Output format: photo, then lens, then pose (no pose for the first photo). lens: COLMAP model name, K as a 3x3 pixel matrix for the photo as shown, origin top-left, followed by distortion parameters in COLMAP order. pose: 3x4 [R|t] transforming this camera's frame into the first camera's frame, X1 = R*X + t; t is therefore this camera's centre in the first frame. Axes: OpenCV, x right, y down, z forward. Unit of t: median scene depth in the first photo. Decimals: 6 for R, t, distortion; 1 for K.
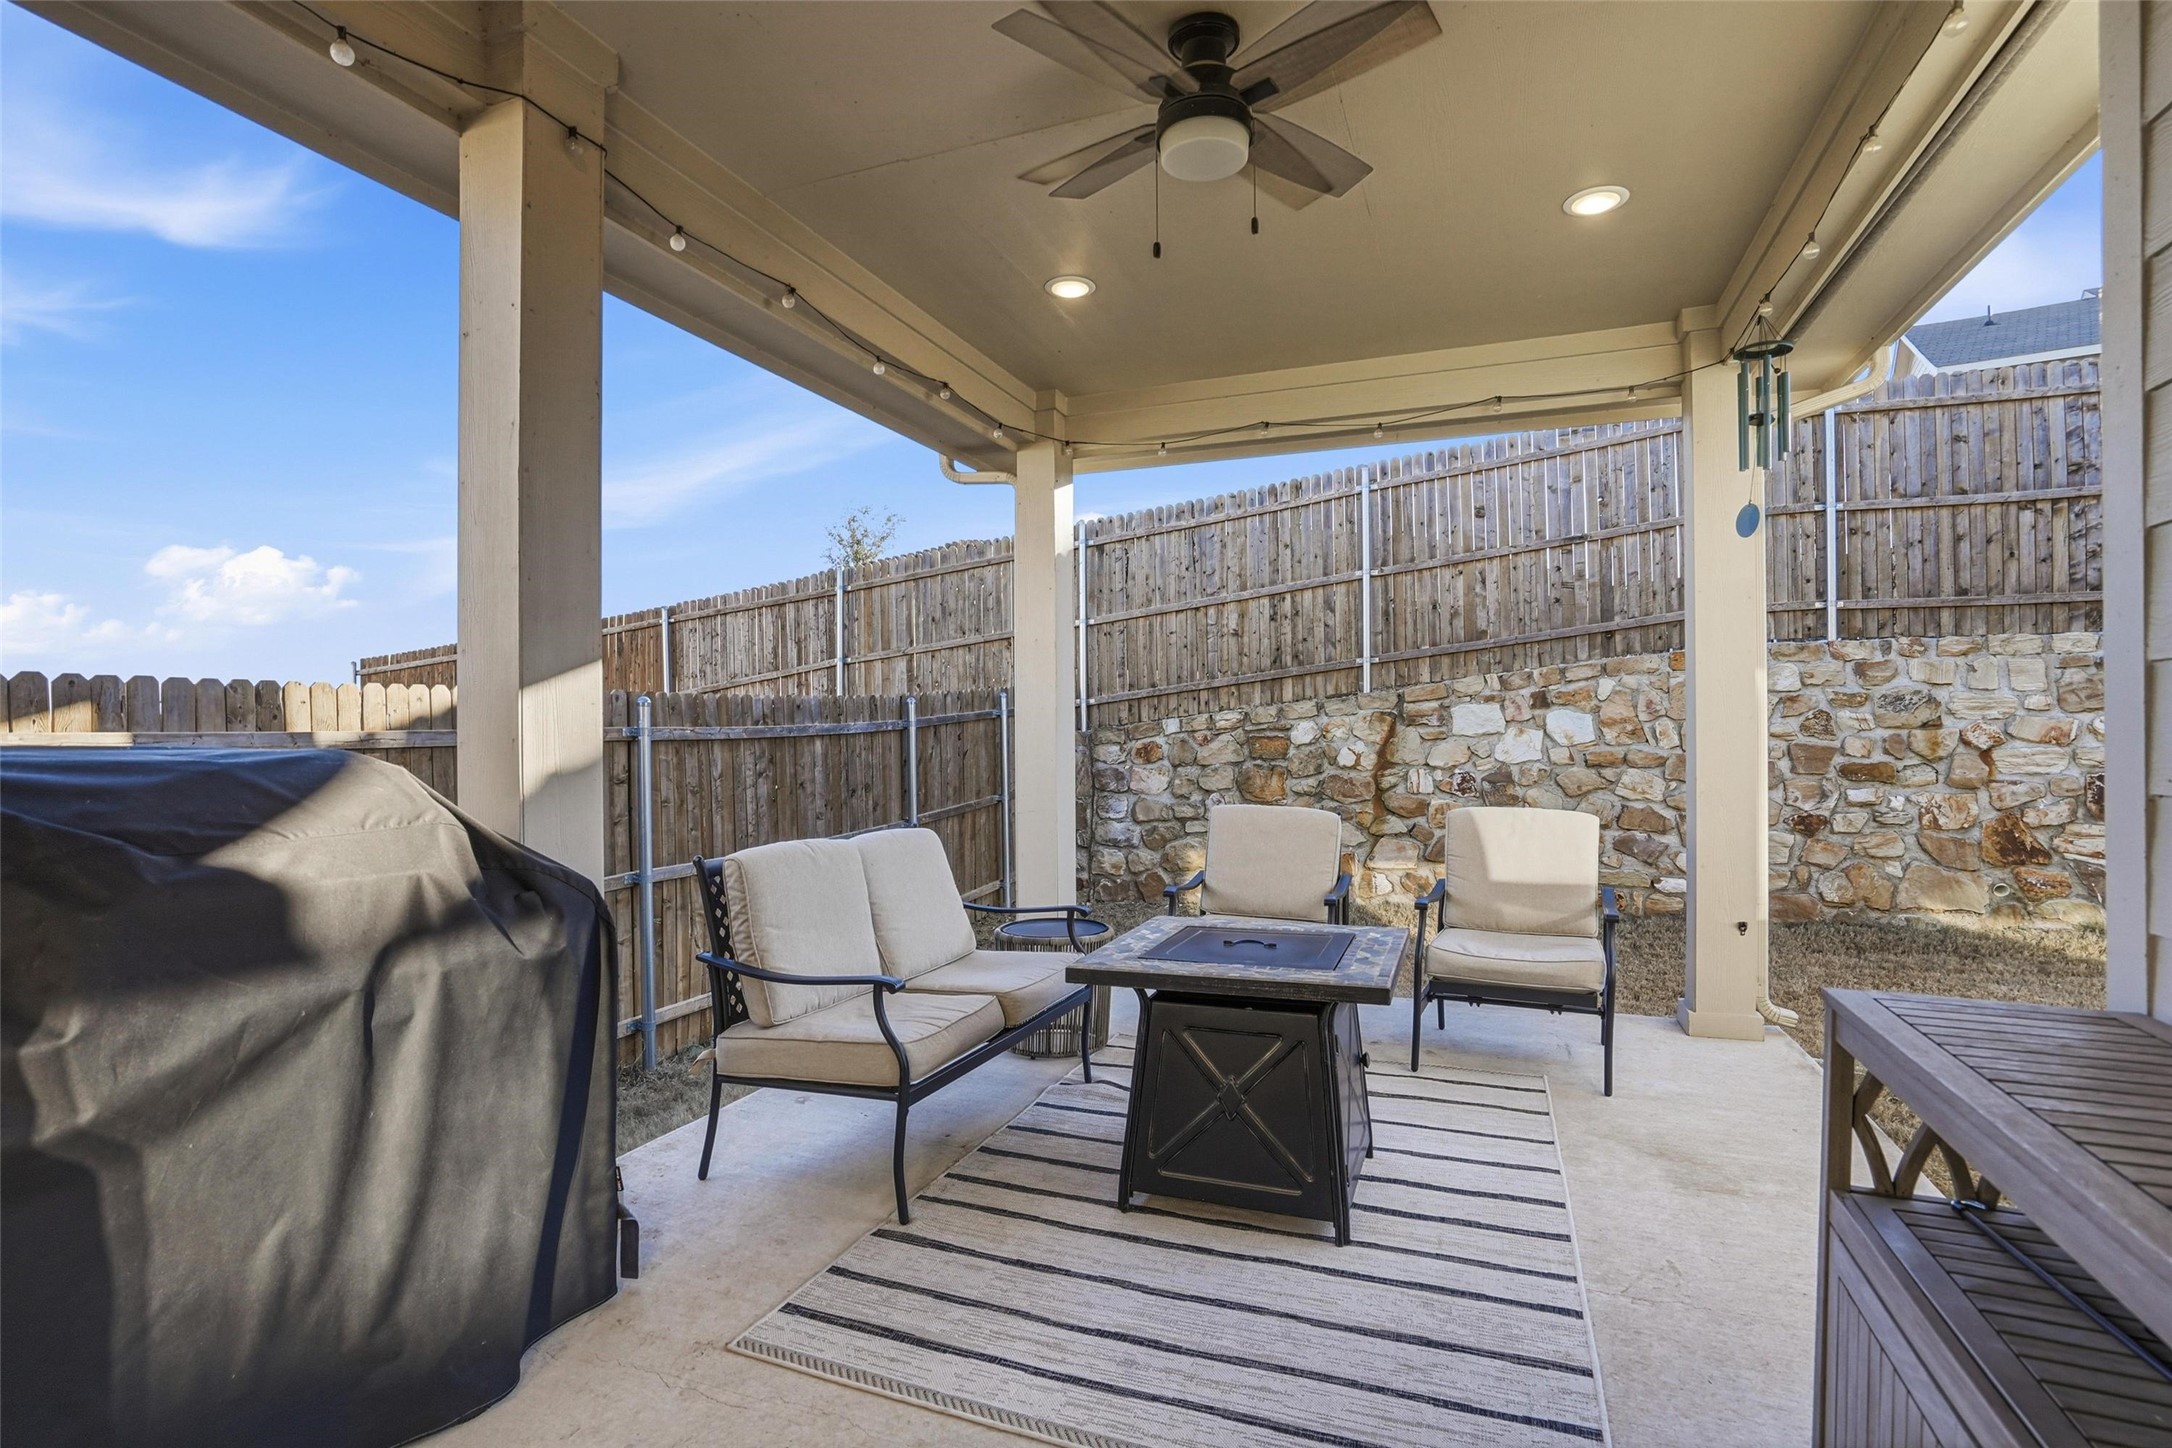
lens RADIAL K [[1023.4, 0, 1079.4], [0, 1023.4, 722.3], [0, 0, 1]] dist [-0.045141, 0.016363]
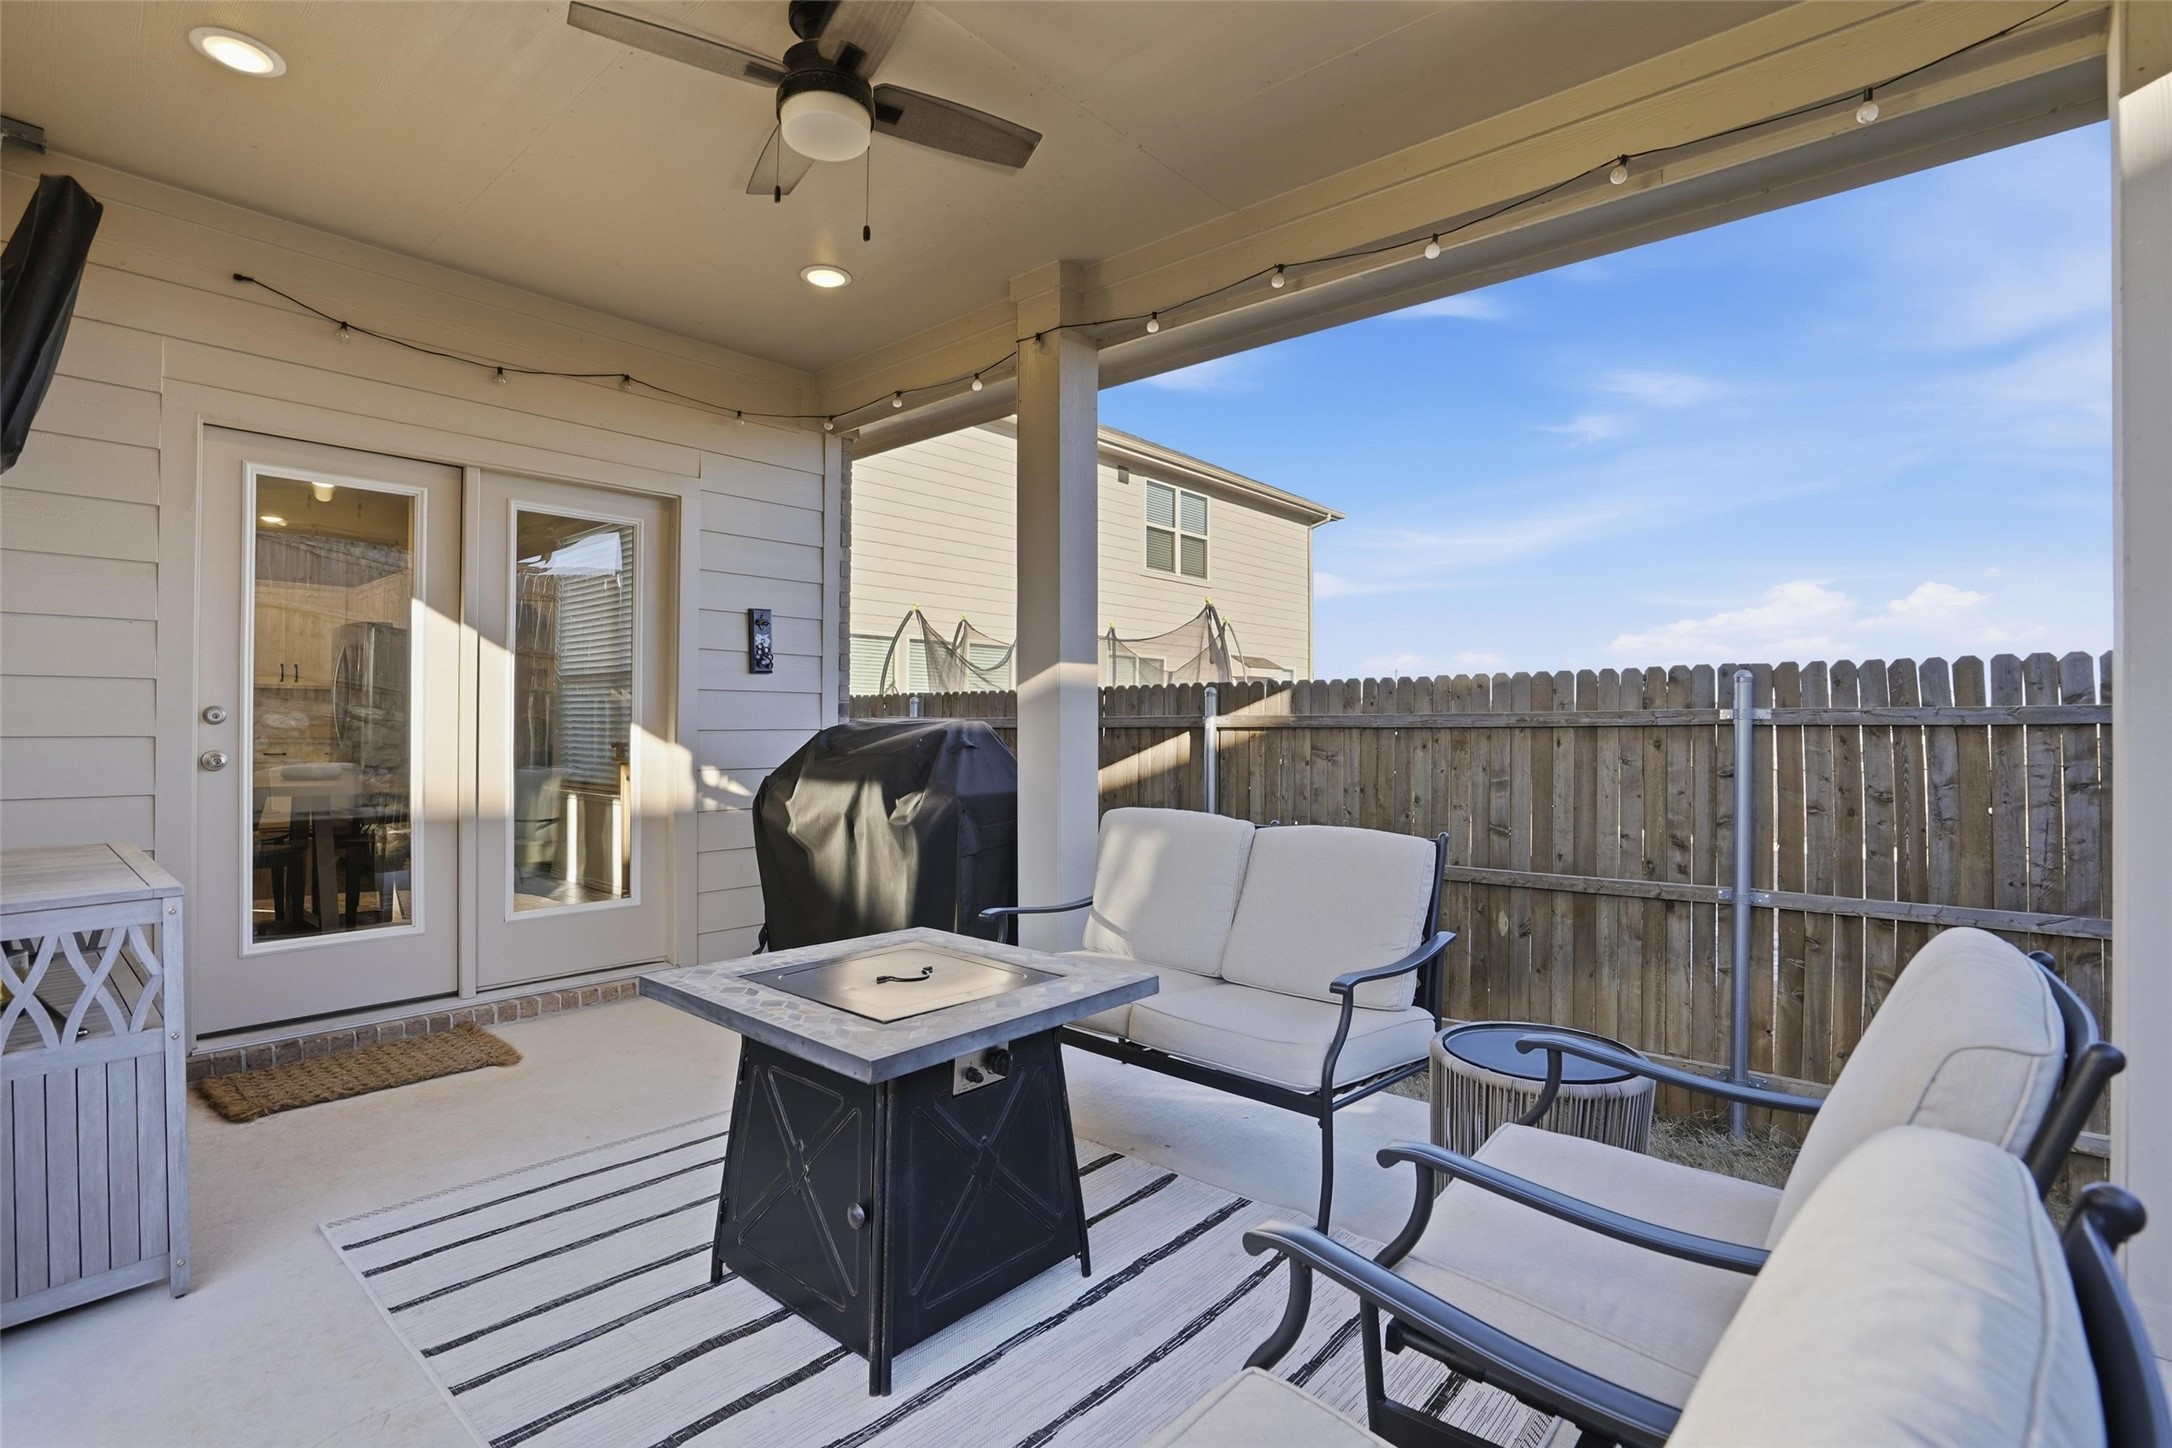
lens RADIAL K [[1023.4, 0, 1080.9], [0, 1023.4, 721.0], [0, 0, 1]] dist [-0.045141, 0.016363]
pose [[-0.335945, 0.006673, -0.941858, 1.101957], [0.007314, 0.999963, 0.004476, 0.026942], [0.941853, -0.005385, -0.335982, 1.795347]]
